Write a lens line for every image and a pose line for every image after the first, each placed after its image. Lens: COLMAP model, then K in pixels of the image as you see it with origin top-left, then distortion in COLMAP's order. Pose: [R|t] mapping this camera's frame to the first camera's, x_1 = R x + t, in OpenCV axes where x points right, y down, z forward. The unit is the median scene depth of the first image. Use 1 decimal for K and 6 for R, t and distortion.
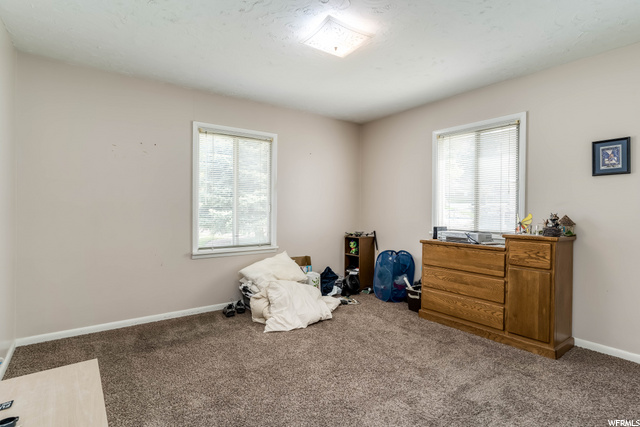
lens RADIAL K [[331.2, 0, 318.8], [0, 331.2, 211.9], [0, 0, 1]] dist [-0.007523, 0.001284]
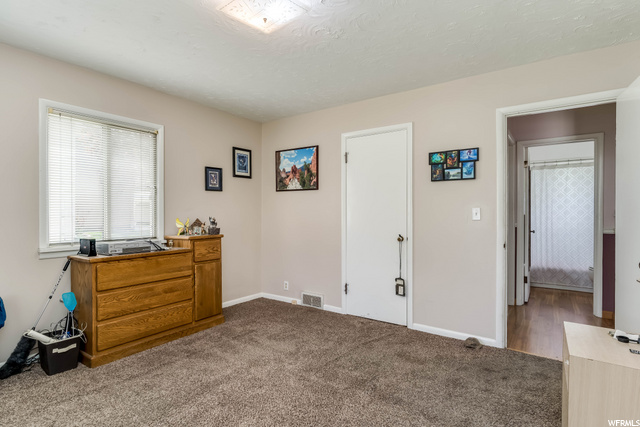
lens RADIAL K [[331.2, 0, 319.0], [0, 331.2, 212.4], [0, 0, 1]] dist [-0.007523, 0.001284]
pose [[-0.322041, -0.006154, 0.946706, -0.640657], [0.011065, 0.999886, 0.010264, -0.022048], [-0.946661, 0.013781, -0.321936, 0.939693]]
